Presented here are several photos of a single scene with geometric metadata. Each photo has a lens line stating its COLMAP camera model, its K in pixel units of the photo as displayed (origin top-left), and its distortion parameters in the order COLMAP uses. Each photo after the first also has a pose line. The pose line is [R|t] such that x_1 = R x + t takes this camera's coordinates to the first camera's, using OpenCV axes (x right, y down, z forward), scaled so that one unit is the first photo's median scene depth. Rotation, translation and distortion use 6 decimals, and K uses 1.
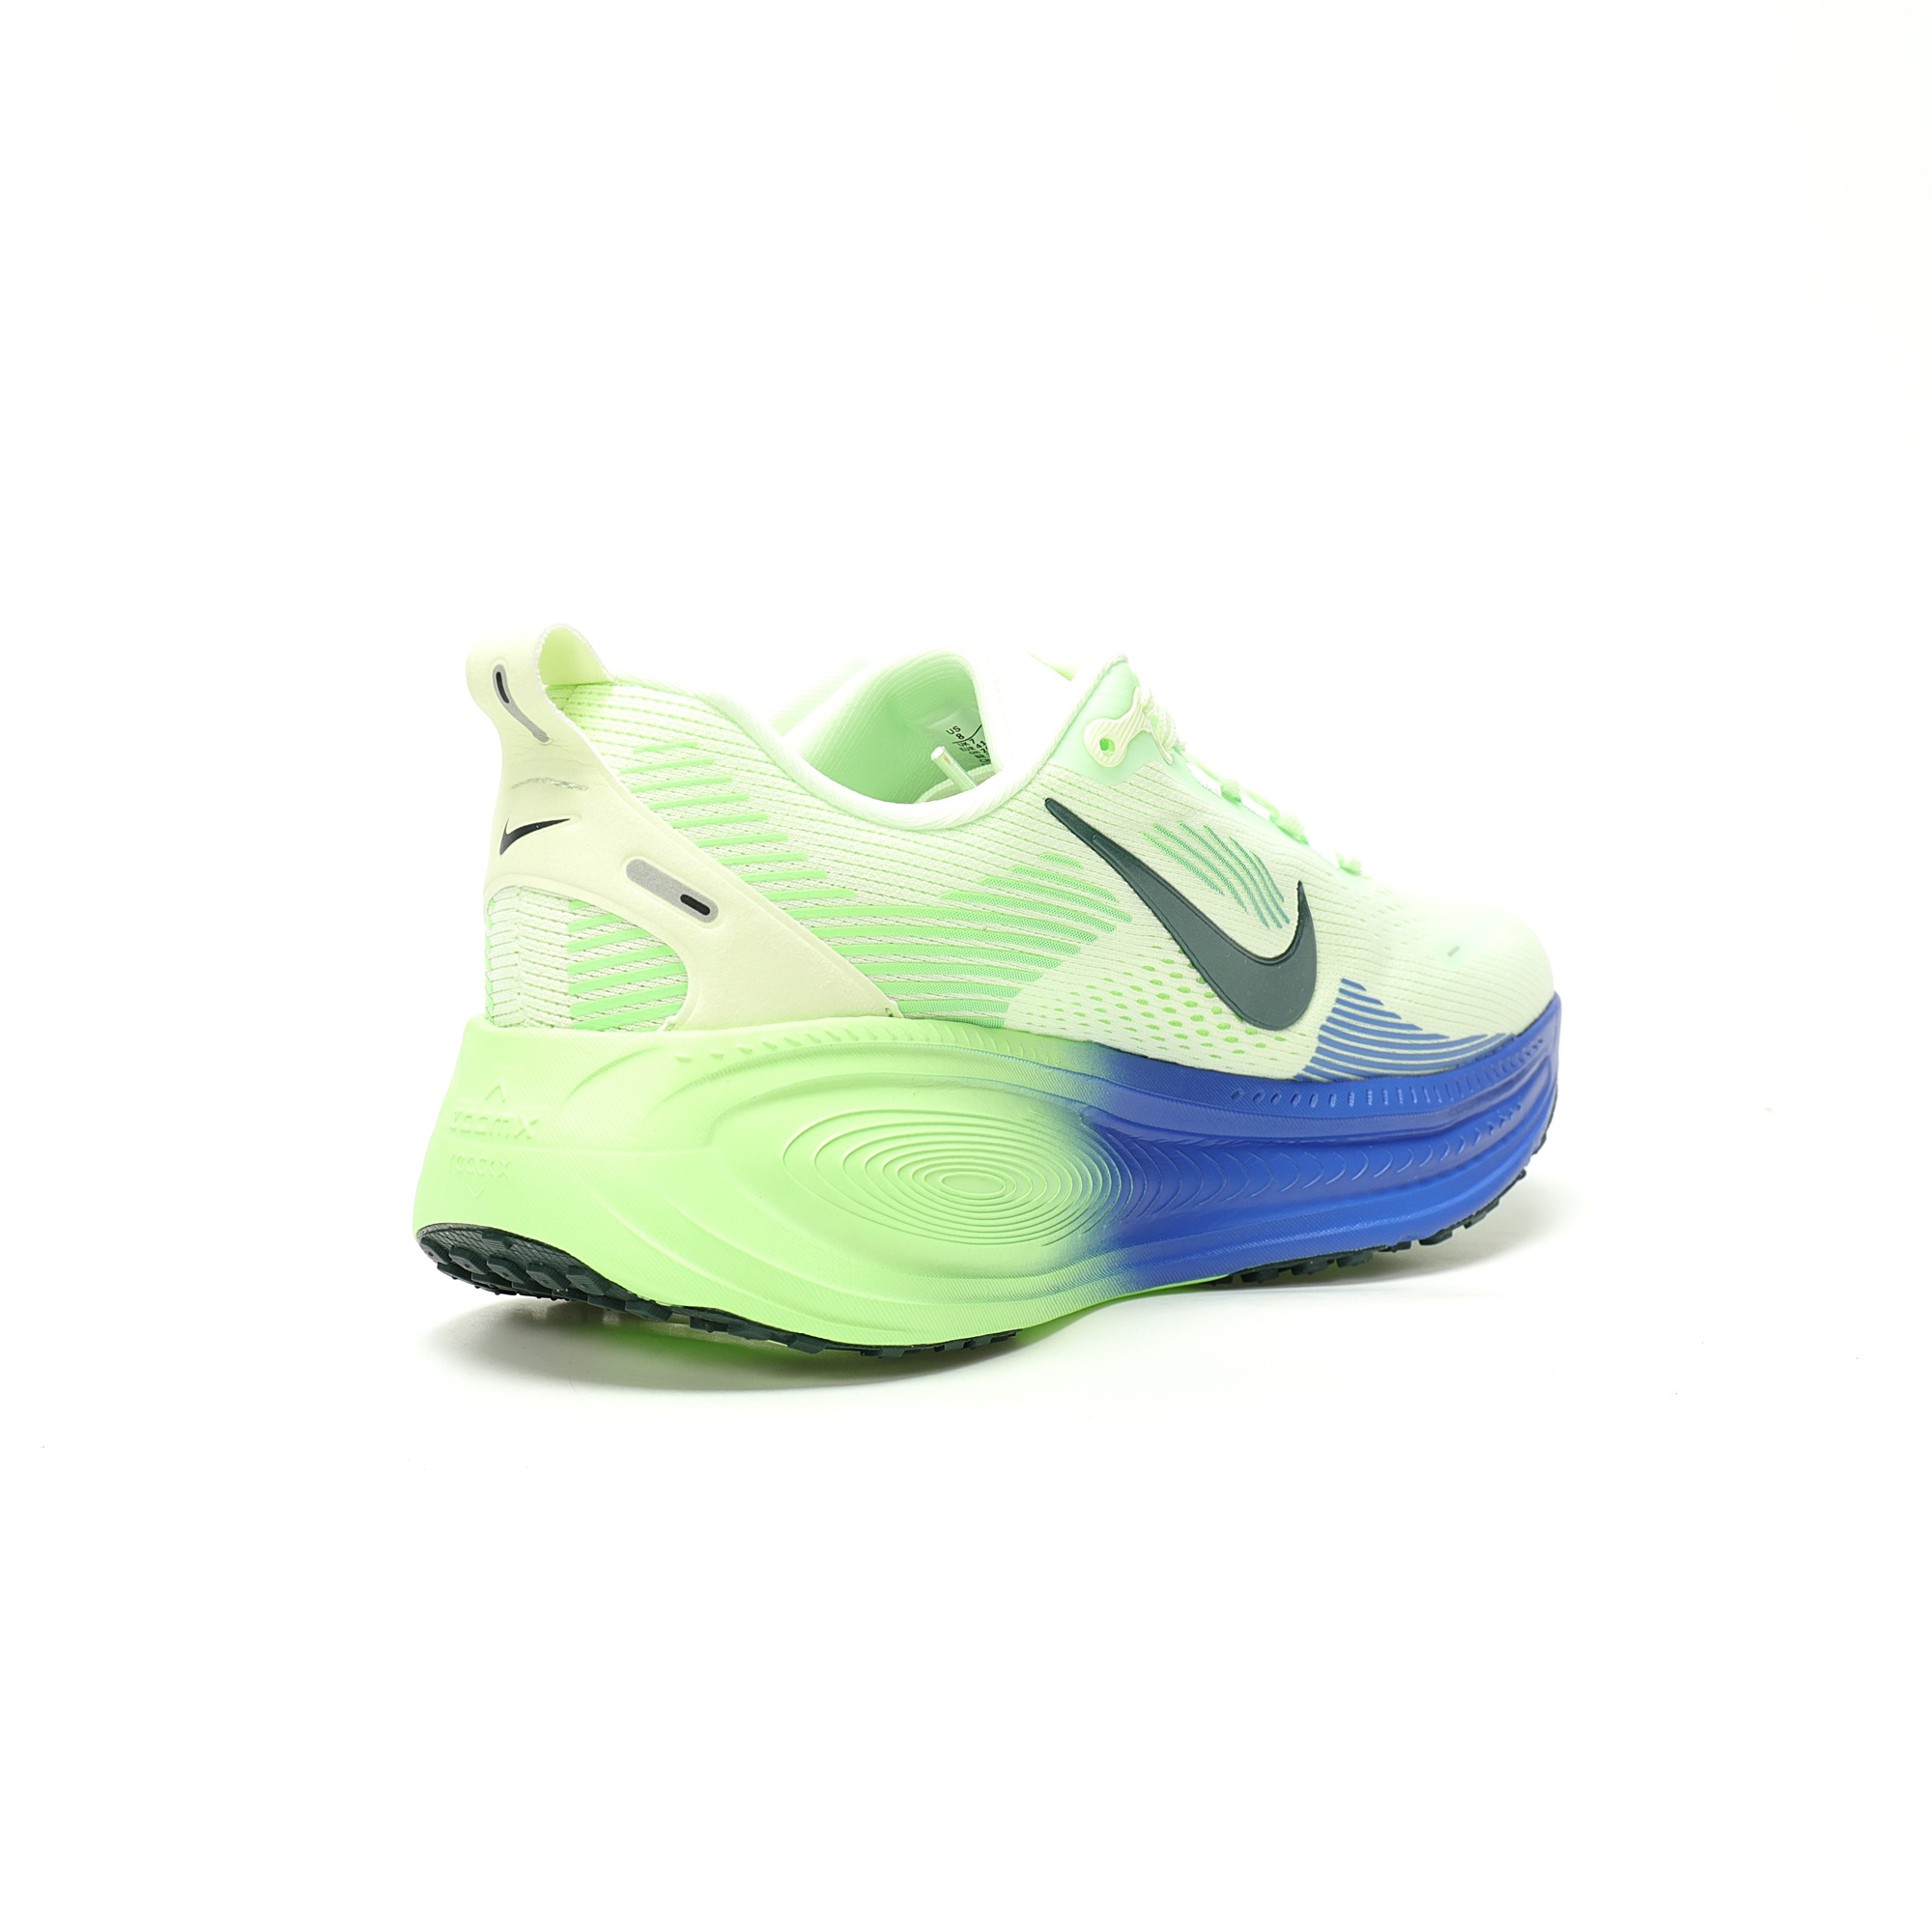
lens RADIAL K [[2810.2, 0, 966.8], [0, 2810.2, 959.0], [0, 0, 1]] dist [-0.033577, 0.000000]
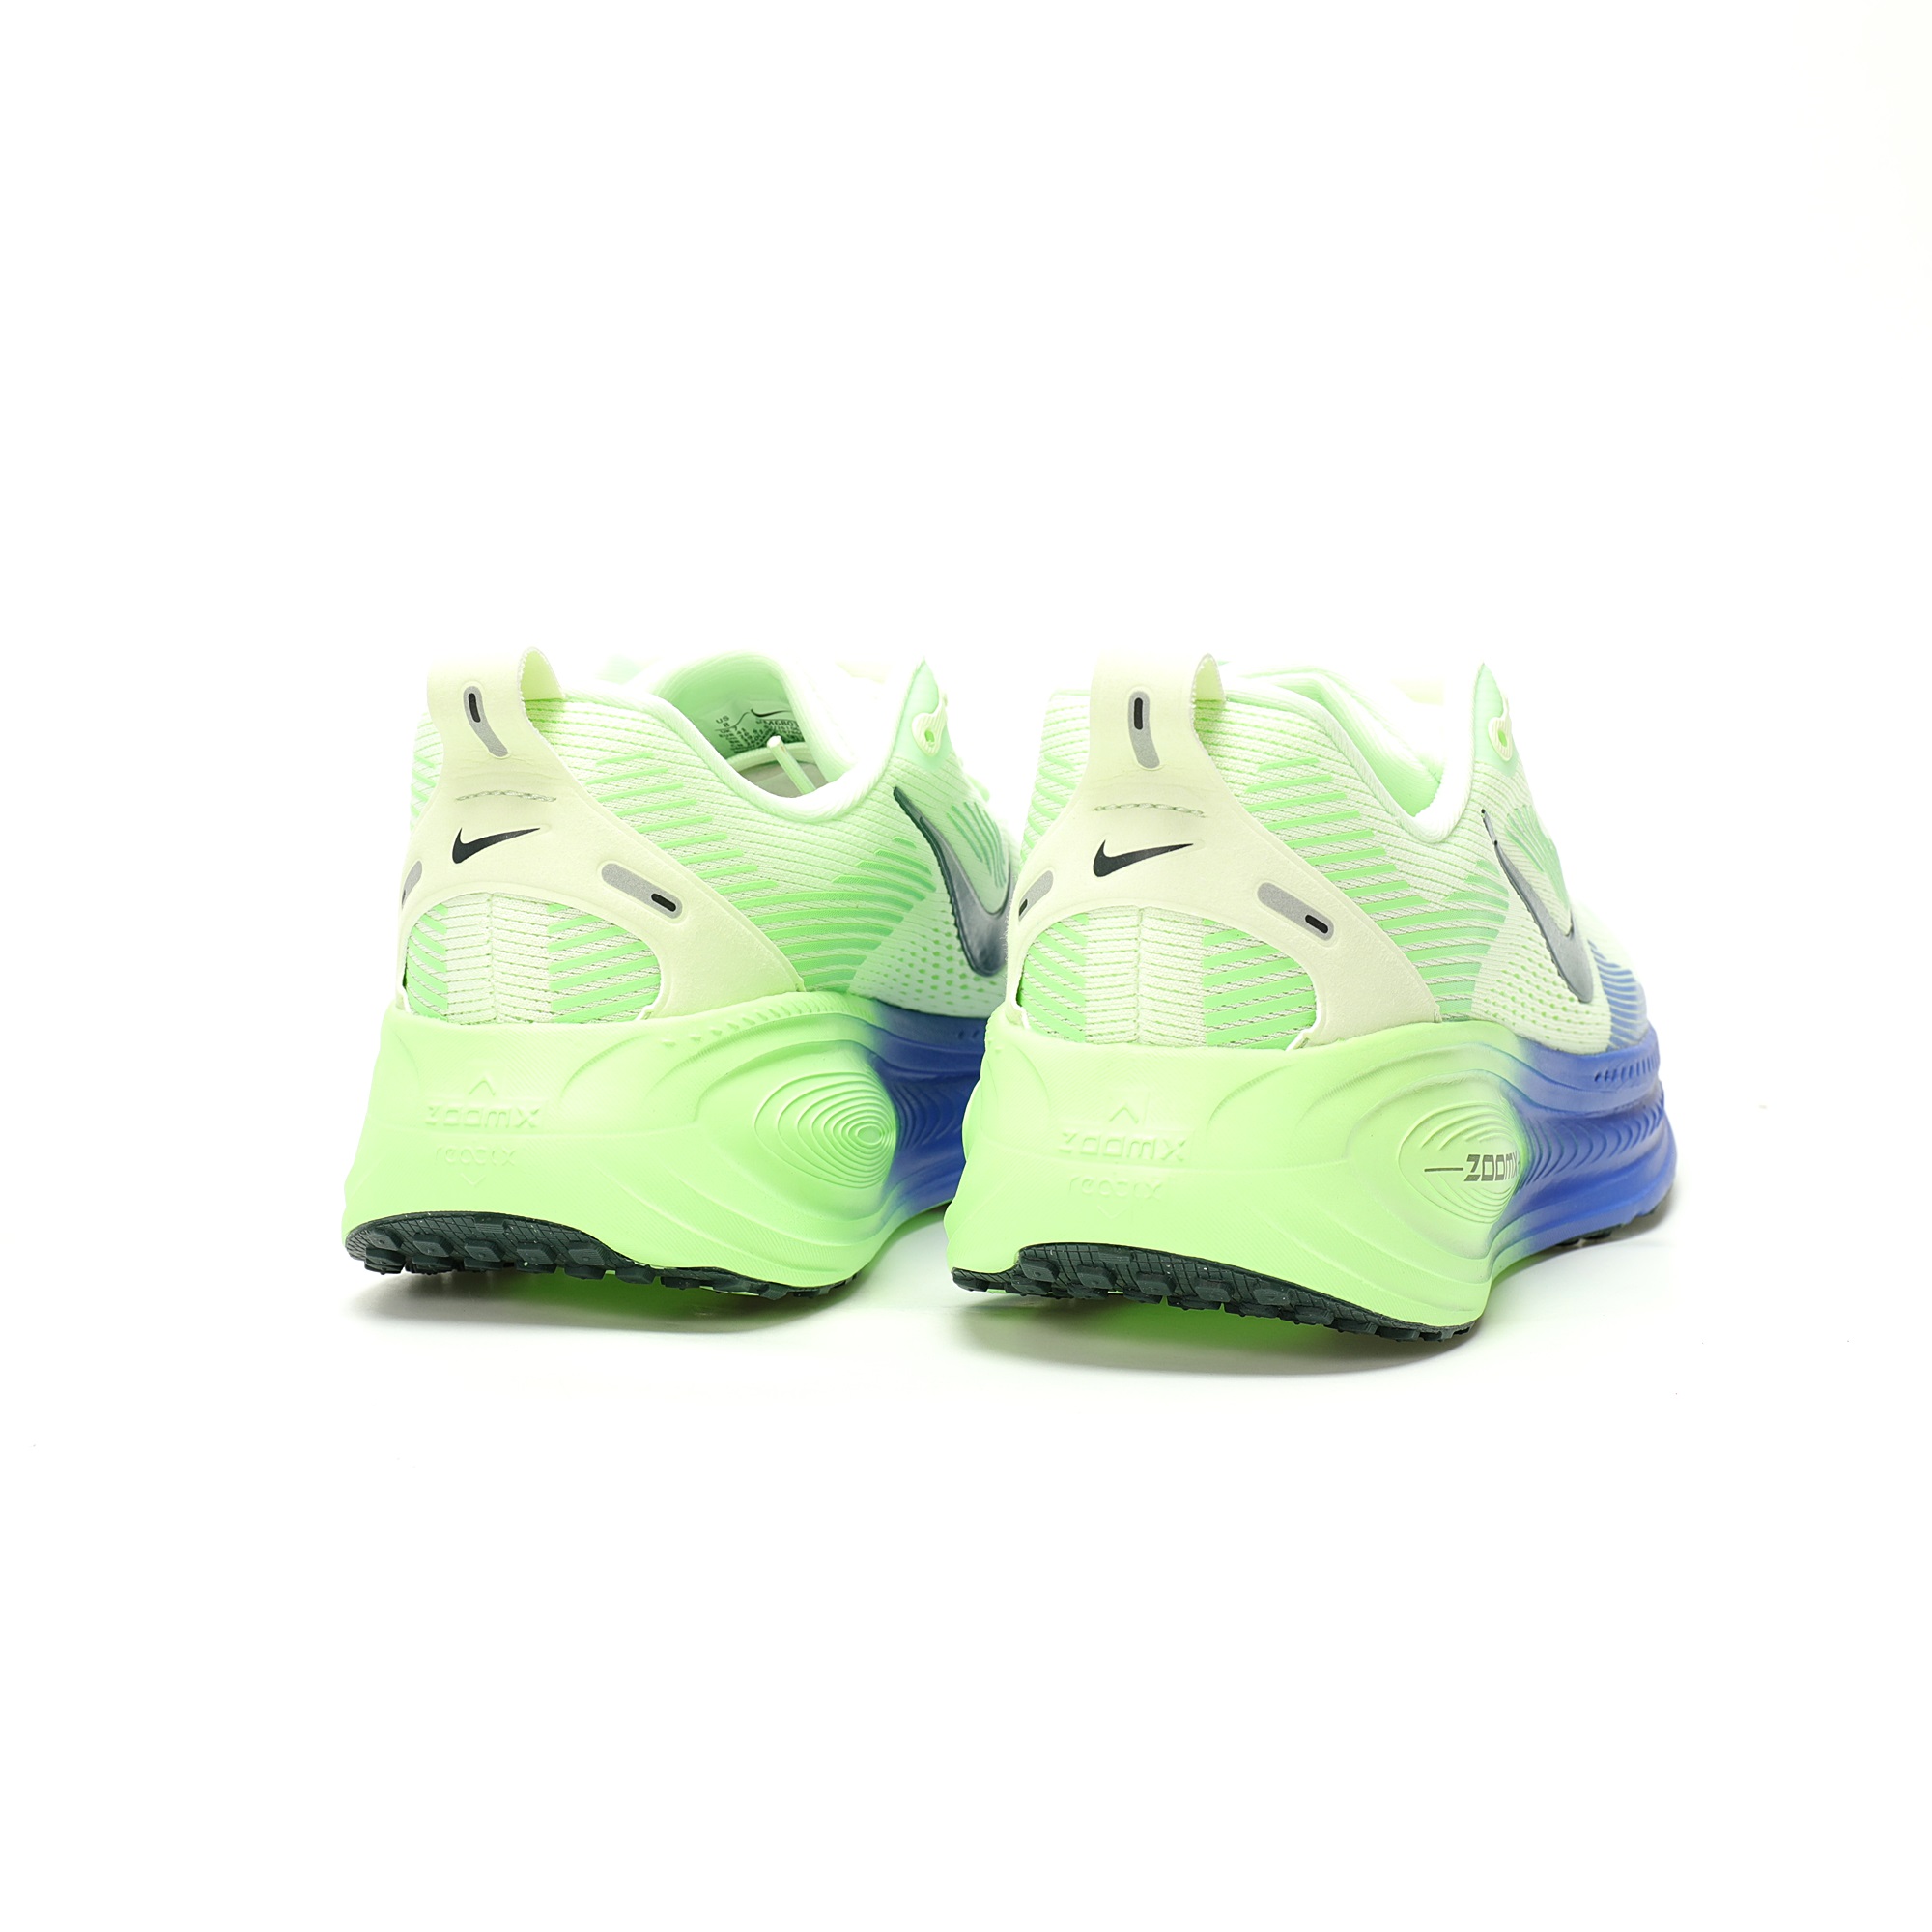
lens RADIAL K [[2810.2, 0, 965.3], [0, 2810.2, 971.4], [0, 0, 1]] dist [-0.033577, 0.000000]
pose [[0.933225, -0.060201, 0.354214, -0.373529], [0.045135, 0.997696, 0.050649, -0.042321], [-0.356447, -0.031280, 0.933792, -0.064170]]
